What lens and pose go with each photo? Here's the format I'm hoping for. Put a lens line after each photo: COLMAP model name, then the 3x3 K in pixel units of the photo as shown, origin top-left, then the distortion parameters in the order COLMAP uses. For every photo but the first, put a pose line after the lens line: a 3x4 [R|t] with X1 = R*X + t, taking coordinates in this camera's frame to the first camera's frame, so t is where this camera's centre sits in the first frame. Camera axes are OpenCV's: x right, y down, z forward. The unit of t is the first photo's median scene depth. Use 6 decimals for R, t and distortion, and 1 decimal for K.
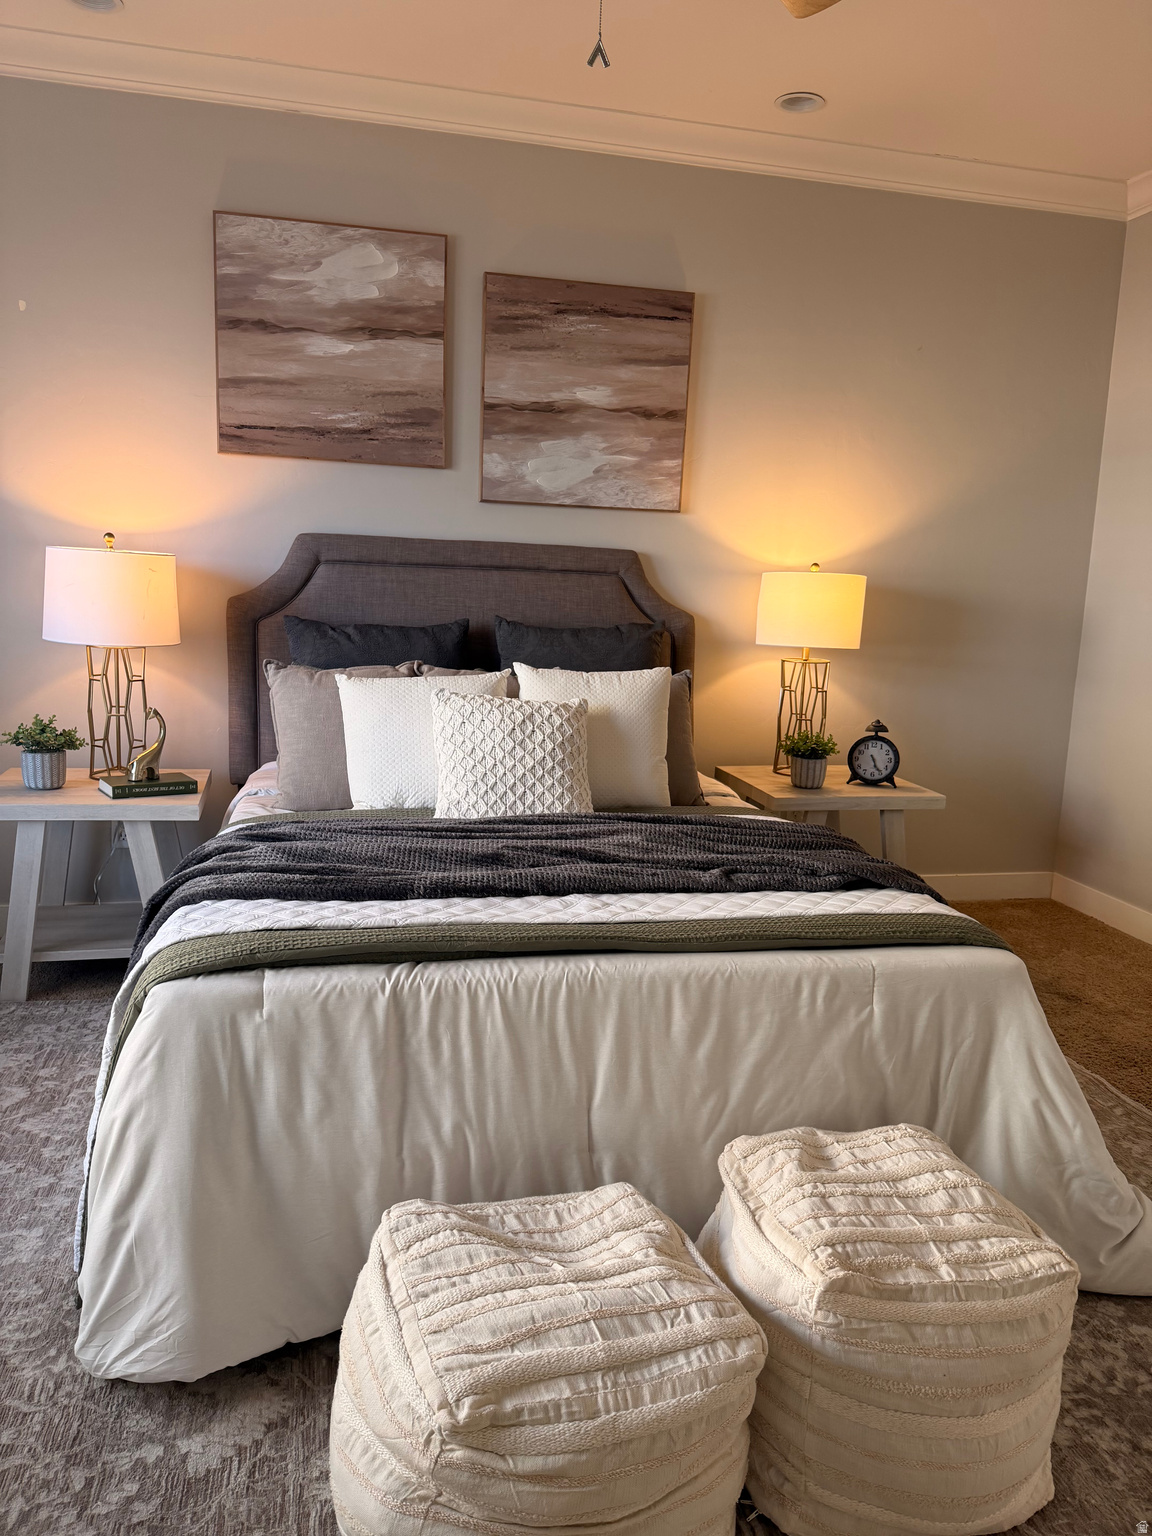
lens RADIAL K [[1074.0, 0, 573.2], [0, 1074.0, 777.0], [0, 0, 1]] dist [0.041381, -0.062742]
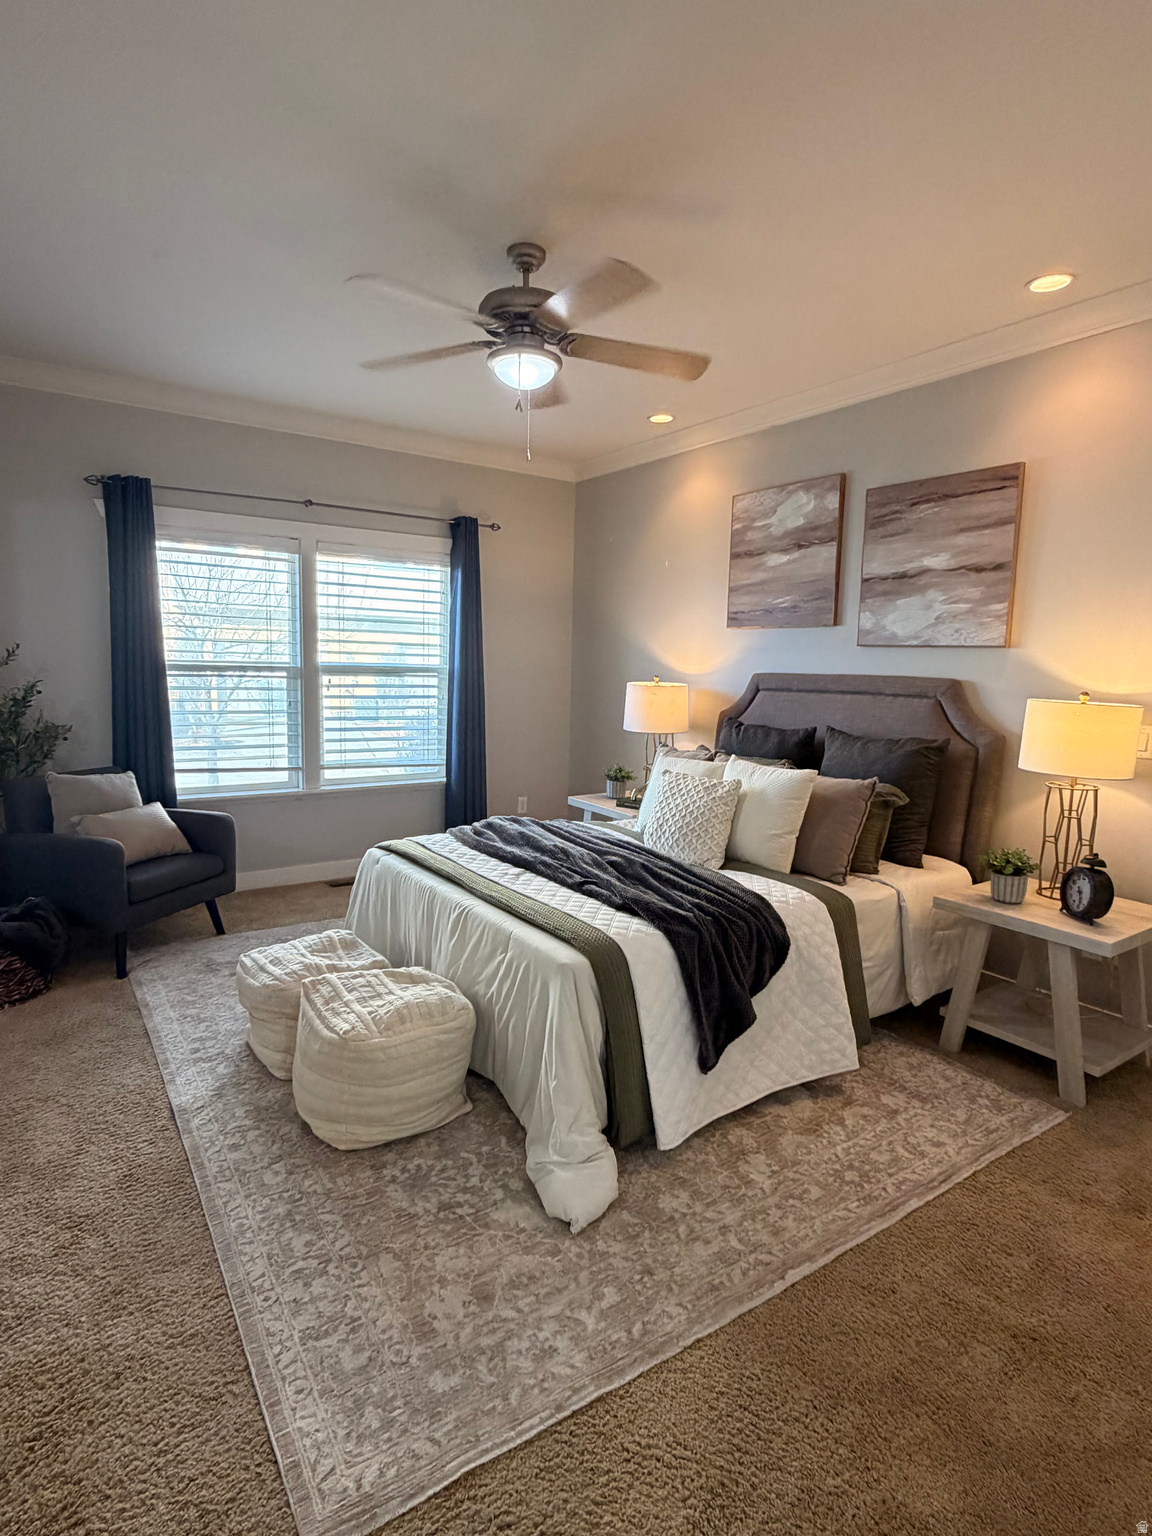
lens RADIAL K [[809.1, 0, 578.5], [0, 809.1, 760.6], [0, 0, 1]] dist [-0.000591, 0.002563]
pose [[0.380871, 0.092439, -0.919996, 0.775562], [-0.160404, 0.986509, 0.032716, -0.084464], [0.910609, 0.135110, 0.390560, 0.273589]]
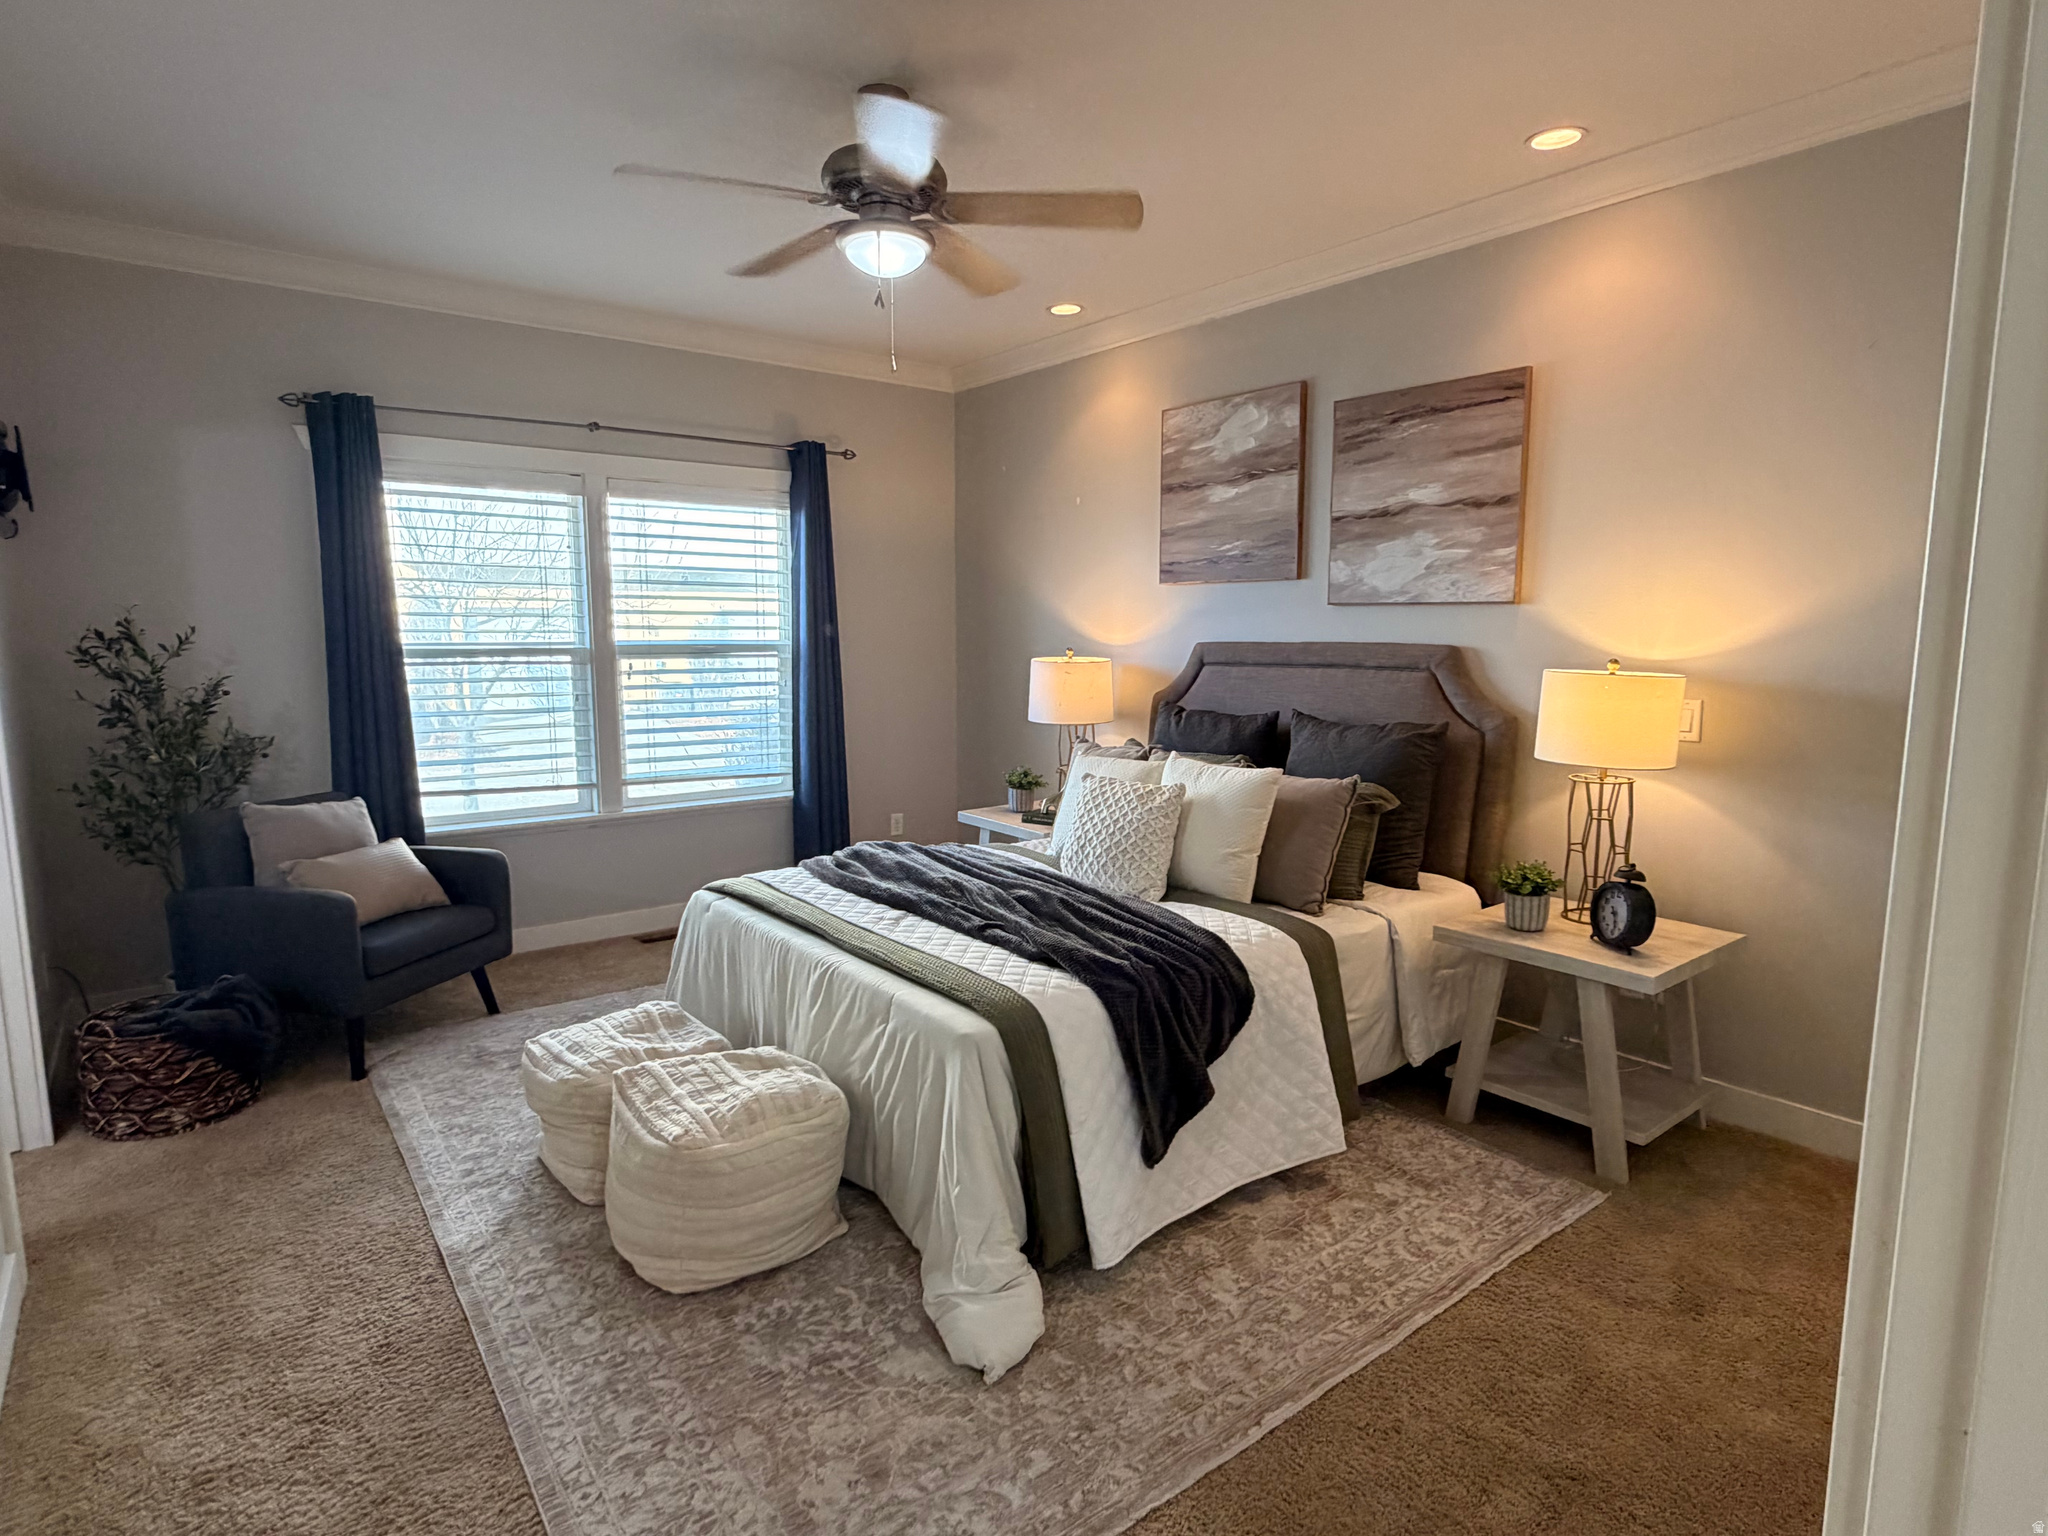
lens RADIAL K [[1078.9, 0, 1028.3], [0, 1078.9, 765.9], [0, 0, 1]] dist [-0.000591, 0.002563]
pose [[0.436363, 0.086856, -0.895569, 0.784399], [-0.131861, 0.990757, 0.031839, -0.089858], [0.890056, 0.104198, 0.443782, 0.262534]]
